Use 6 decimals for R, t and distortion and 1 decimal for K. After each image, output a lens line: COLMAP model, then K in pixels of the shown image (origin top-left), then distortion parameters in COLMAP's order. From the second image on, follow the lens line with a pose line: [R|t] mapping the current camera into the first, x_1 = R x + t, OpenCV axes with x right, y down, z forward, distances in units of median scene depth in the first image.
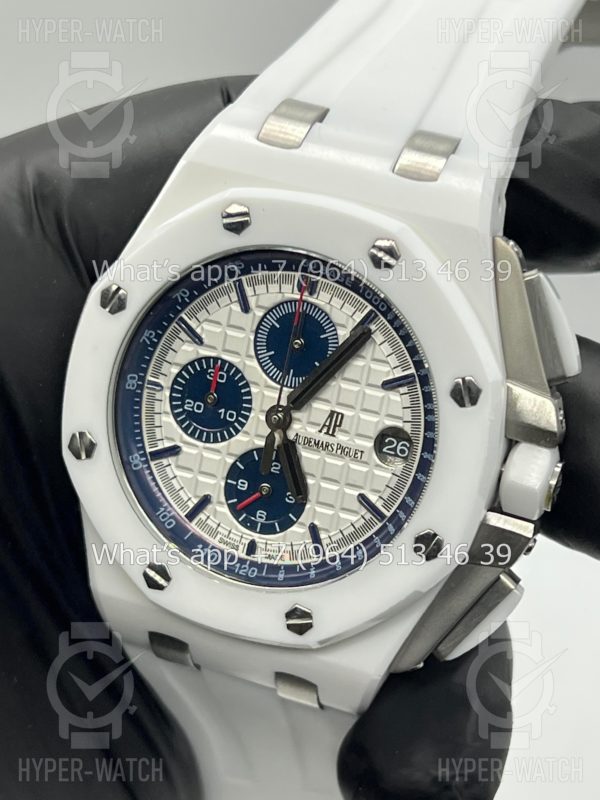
lens RADIAL K [[1848.2, 0, 296.3], [0, 1848.2, 401.4], [0, 0, 1]] dist [0.220344, 0.000000]
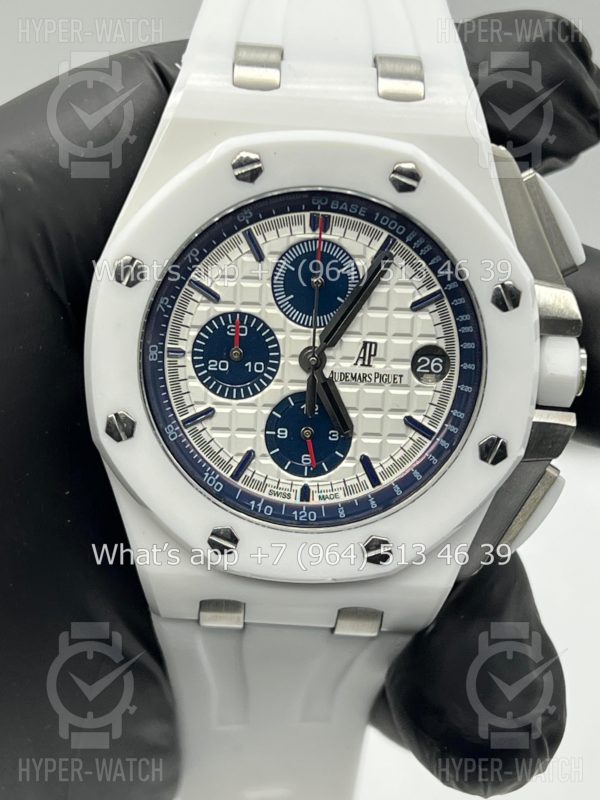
lens RADIAL K [[1848.2, 0, 305.5], [0, 1848.2, 405.4], [0, 0, 1]] dist [0.220344, 0.000000]
pose [[0.932519, -0.198194, 0.301872, -0.318088], [0.189349, 0.980160, 0.058602, -0.025812], [-0.307498, 0.002512, 0.951546, 0.049708]]
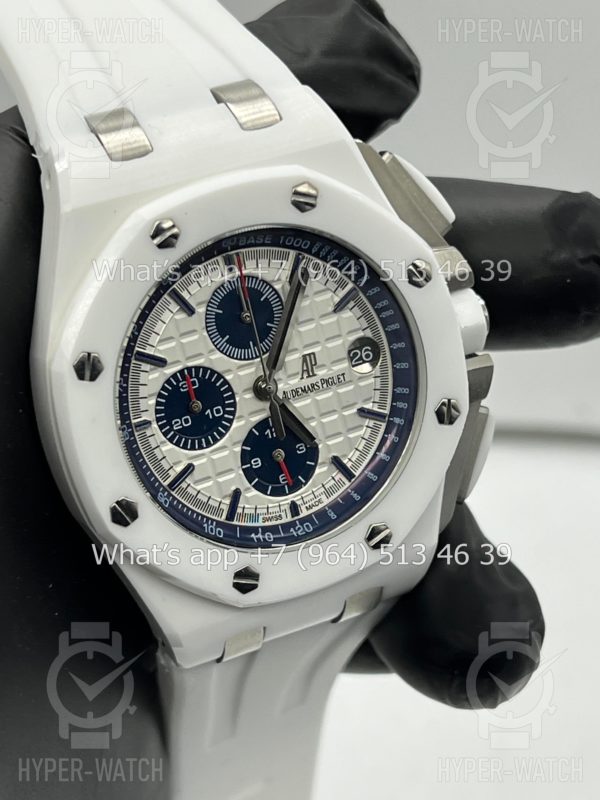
lens RADIAL K [[1848.2, 0, 315.2], [0, 1848.2, 399.2], [0, 0, 1]] dist [0.220344, 0.000000]
pose [[0.692337, -0.497687, 0.522472, -0.538309], [0.464325, 0.861525, 0.205371, -0.186475], [-0.552333, 0.100411, 0.827554, 0.116314]]
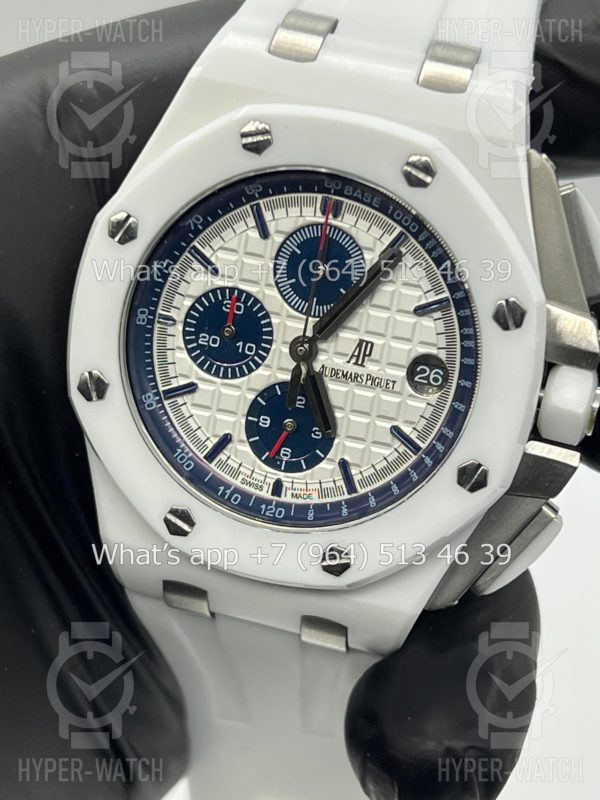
lens RADIAL K [[1848.2, 0, 299.7], [0, 1848.2, 402.4], [0, 0, 1]] dist [0.220344, 0.000000]
pose [[0.993959, -0.037655, 0.103088, -0.109491], [0.034395, 0.998856, 0.033217, 0.004570], [-0.104221, -0.029471, 0.994117, 0.058427]]
